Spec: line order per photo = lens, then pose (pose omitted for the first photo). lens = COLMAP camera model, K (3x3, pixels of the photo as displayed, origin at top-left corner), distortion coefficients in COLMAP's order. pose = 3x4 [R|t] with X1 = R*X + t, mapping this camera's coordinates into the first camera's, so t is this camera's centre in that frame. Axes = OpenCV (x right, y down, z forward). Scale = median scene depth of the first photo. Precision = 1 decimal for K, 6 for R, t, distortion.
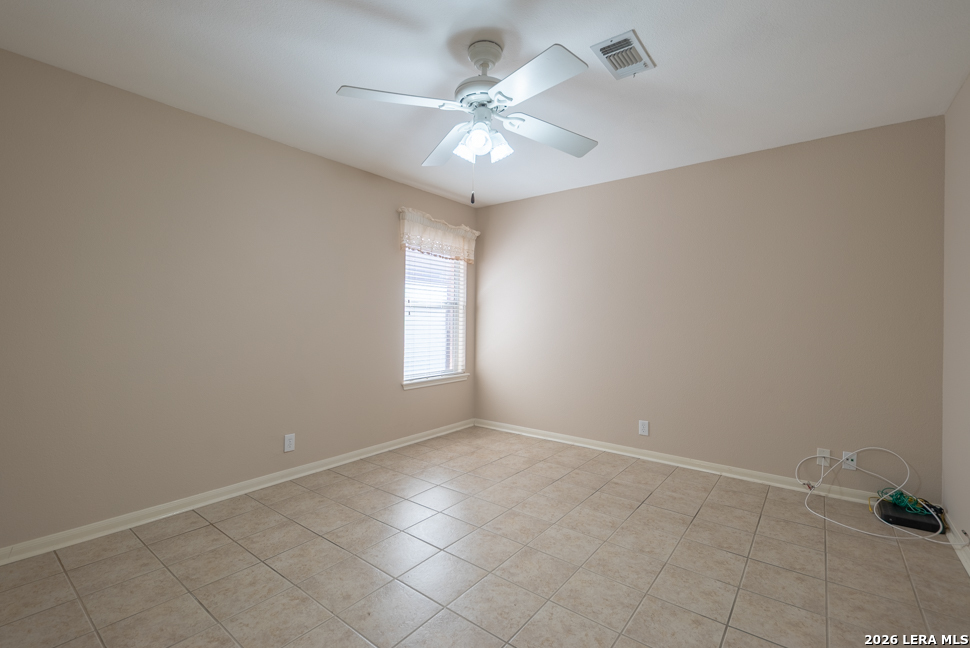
lens RADIAL K [[428.7, 0, 481.3], [0, 428.7, 322.4], [0, 0, 1]] dist [0.012836, -0.009556]
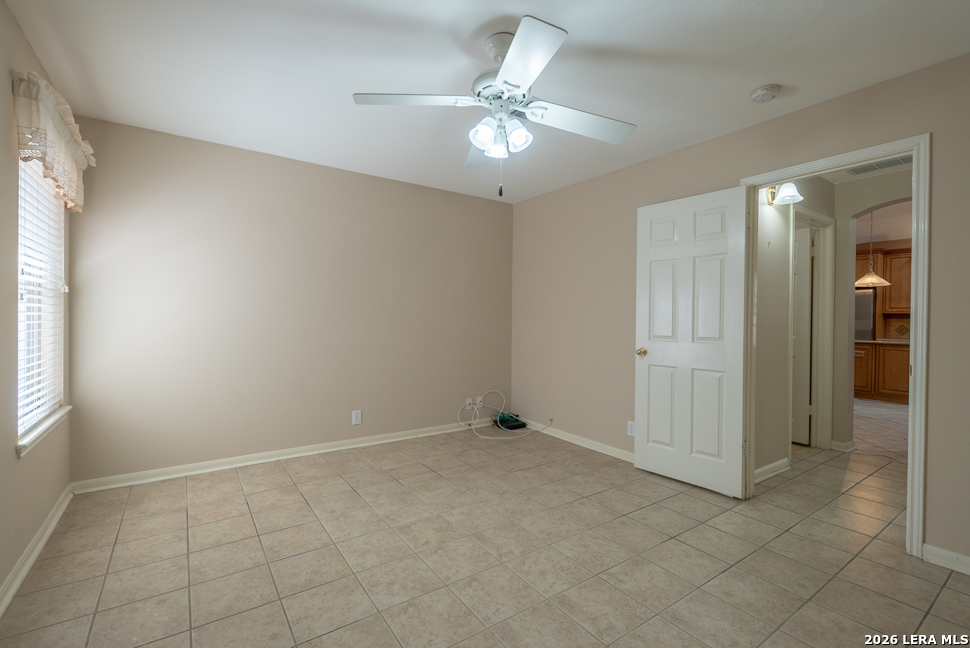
lens RADIAL K [[428.7, 0, 481.3], [0, 428.7, 322.4], [0, 0, 1]] dist [0.012836, -0.009556]
pose [[0.292440, -0.015858, 0.956152, -0.661237], [-0.007157, 0.999798, 0.018771, -0.007807], [-0.956257, -0.012333, 0.292268, 0.517515]]
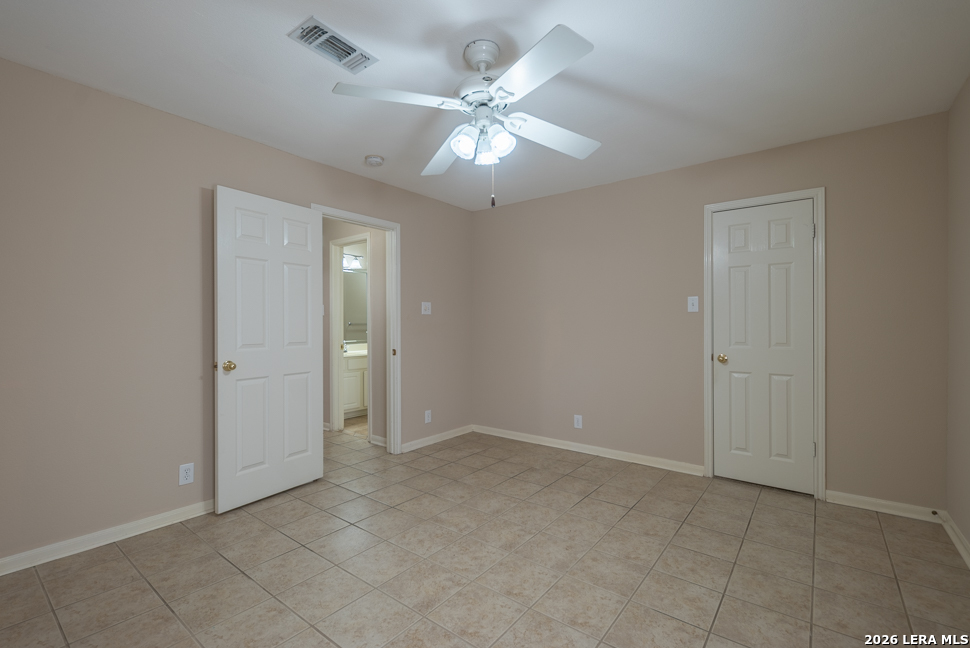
lens RADIAL K [[428.7, 0, 481.3], [0, 428.7, 322.4], [0, 0, 1]] dist [0.012836, -0.009556]
pose [[-0.999976, -0.006972, -0.000402, 0.003565], [-0.006971, 0.999970, -0.003329, -0.005675], [0.000425, -0.003326, -0.999994, 1.361853]]
